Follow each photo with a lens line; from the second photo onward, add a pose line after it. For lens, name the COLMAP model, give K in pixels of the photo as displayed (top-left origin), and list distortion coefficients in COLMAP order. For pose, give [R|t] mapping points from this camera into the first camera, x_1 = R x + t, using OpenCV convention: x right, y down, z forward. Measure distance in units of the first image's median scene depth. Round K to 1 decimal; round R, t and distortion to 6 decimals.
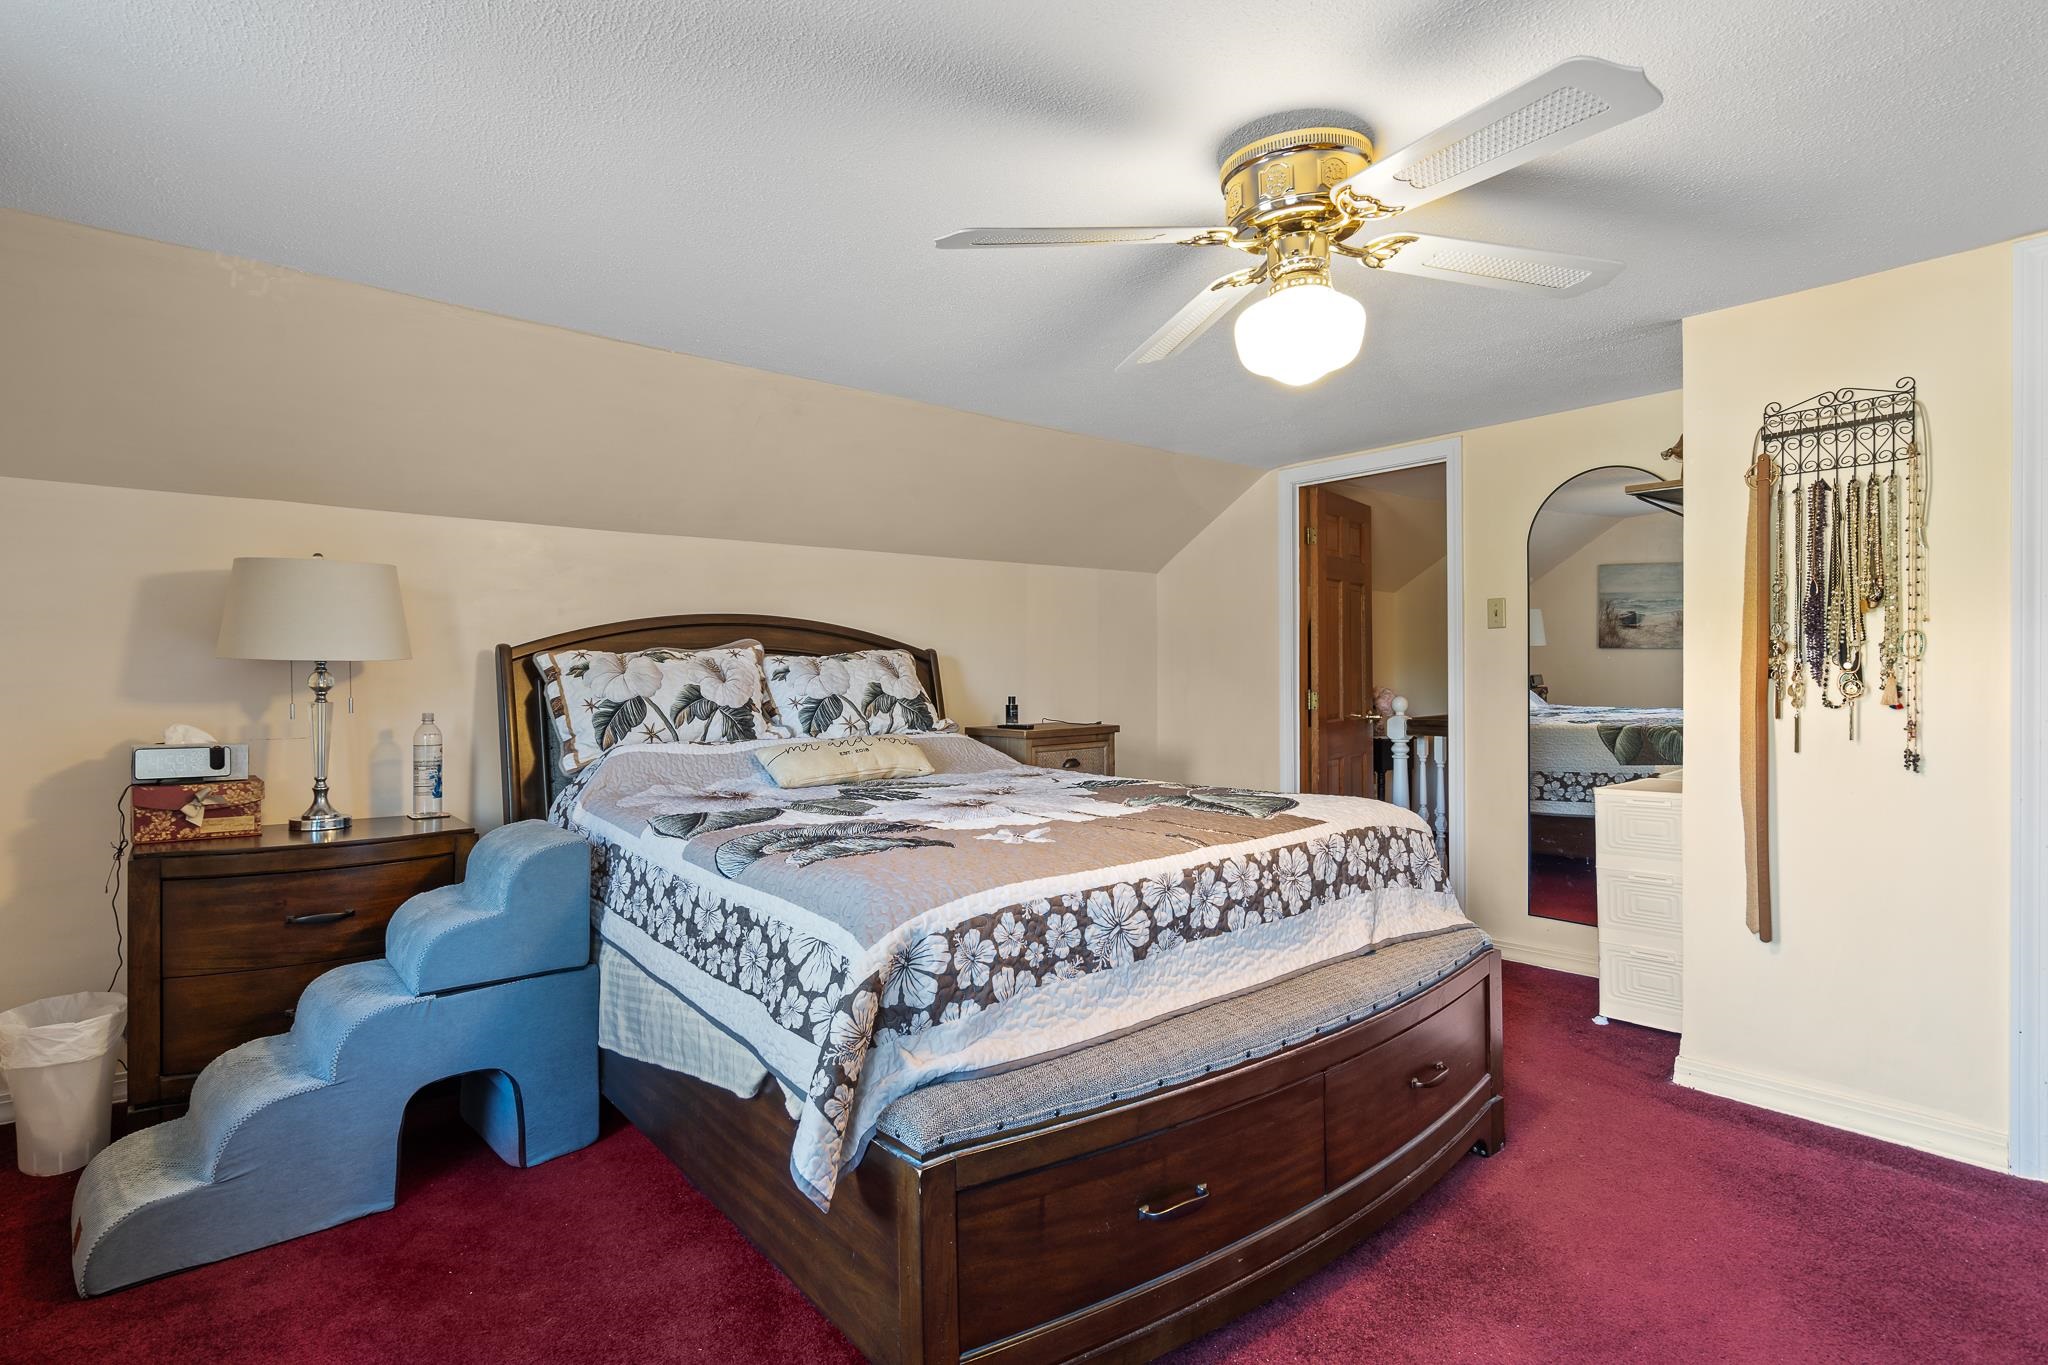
lens RADIAL K [[1043.0, 0, 1024.0], [0, 1043.0, 682.5], [0, 0, 1]] dist [-0.001313, 0.001501]
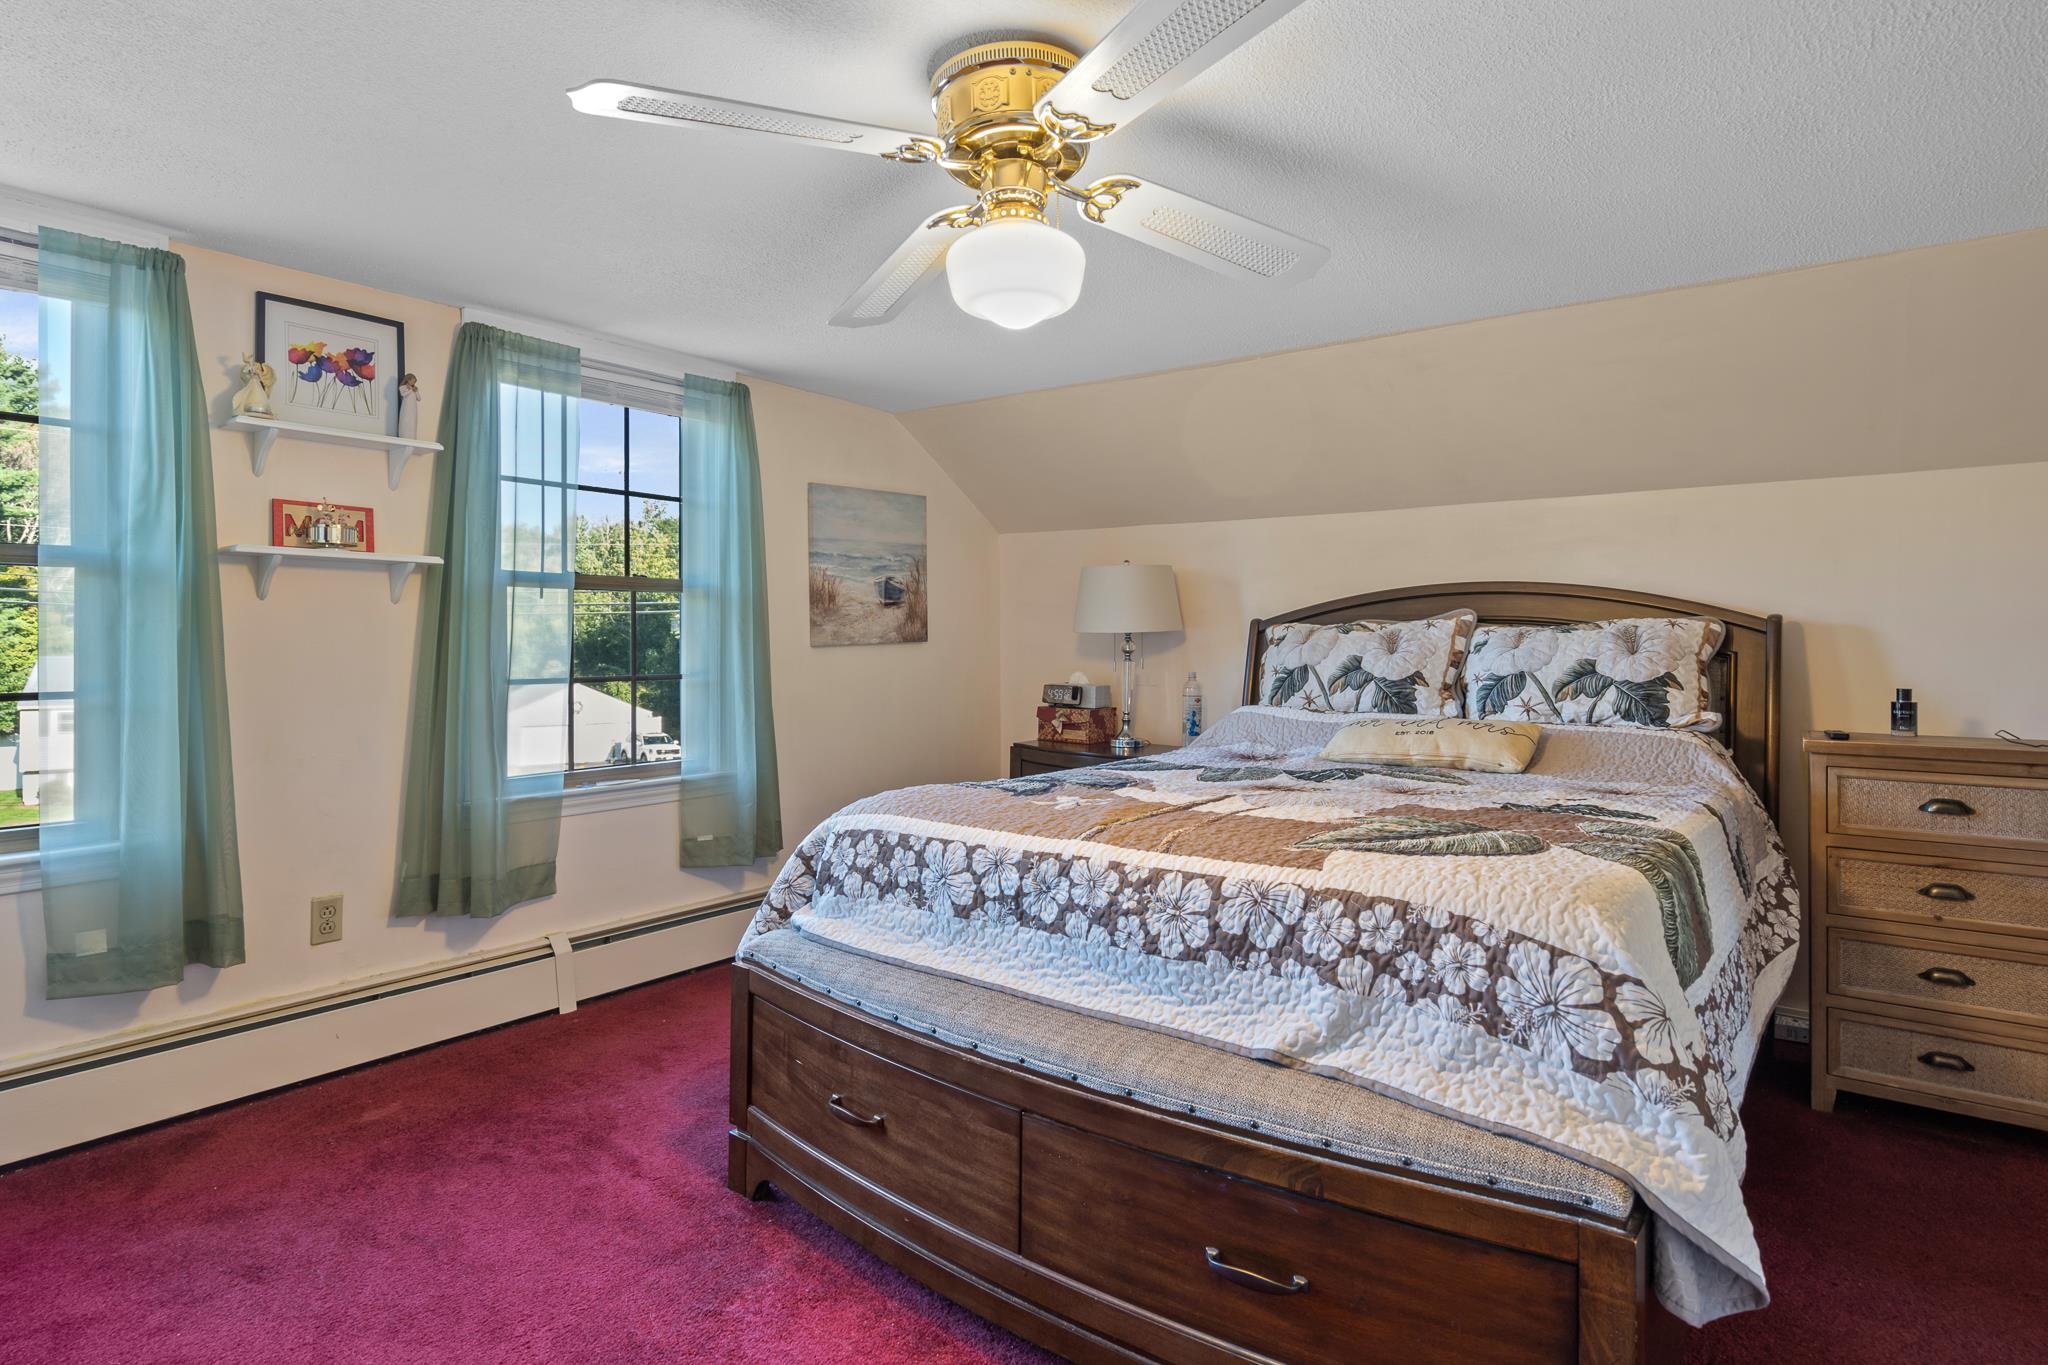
lens RADIAL K [[1052.6, 0, 1014.7], [0, 1052.6, 649.9], [0, 0, 1]] dist [0.000863, 0.001505]
pose [[0.204142, 0.016113, -0.978809, 1.050040], [-0.017398, 0.999766, 0.012830, -0.018025], [0.978787, 0.014411, 0.204375, 0.751602]]
